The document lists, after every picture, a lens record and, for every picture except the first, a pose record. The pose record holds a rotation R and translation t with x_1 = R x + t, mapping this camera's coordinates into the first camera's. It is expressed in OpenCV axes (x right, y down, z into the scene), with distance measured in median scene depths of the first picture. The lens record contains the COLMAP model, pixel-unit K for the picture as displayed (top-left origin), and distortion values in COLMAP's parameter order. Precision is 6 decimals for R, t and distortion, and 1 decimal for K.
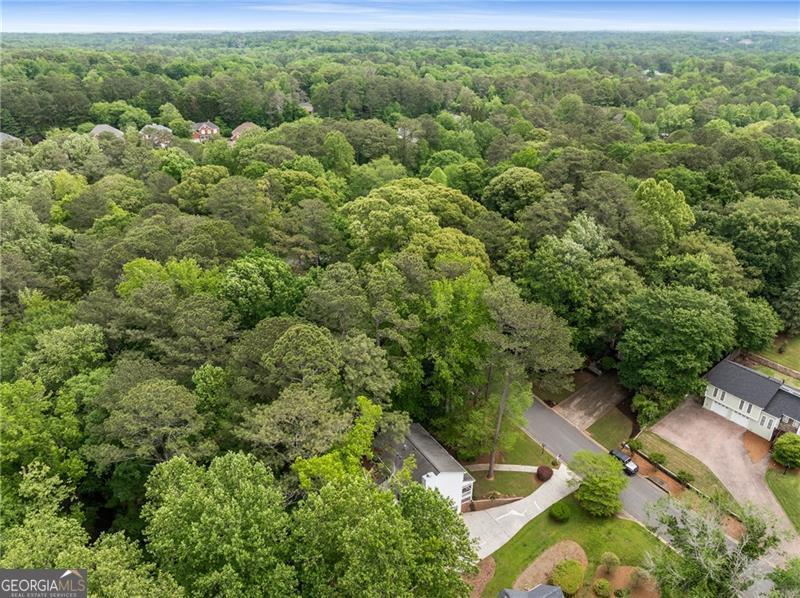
lens RADIAL K [[566.4, 0, 400.0], [0, 566.4, 299.0], [0, 0, 1]] dist [-0.040323, 0.006164]
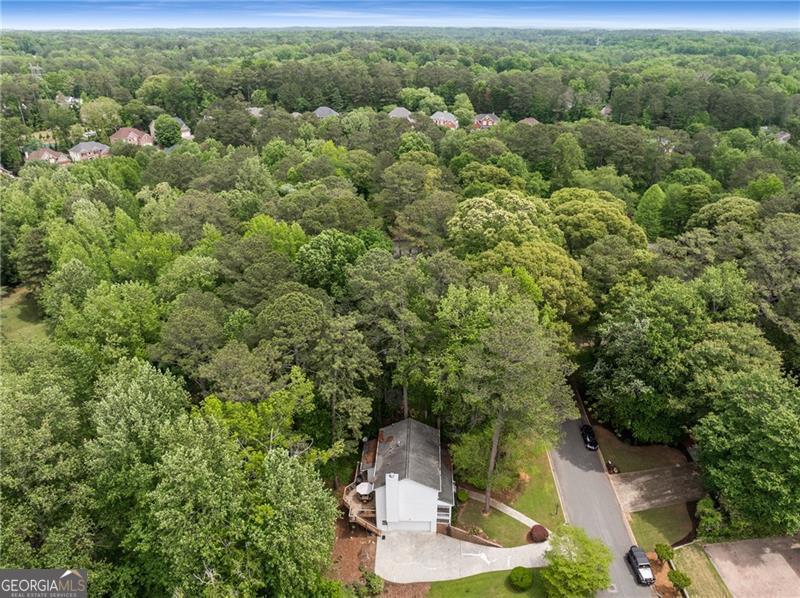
lens RADIAL K [[566.4, 0, 400.0], [0, 566.4, 299.0], [0, 0, 1]] dist [-0.040323, 0.006164]
pose [[0.831575, 0.241864, -0.499984, 0.173018], [-0.239807, 0.968324, 0.069572, -0.020950], [0.500974, 0.062045, 0.863235, 0.048325]]
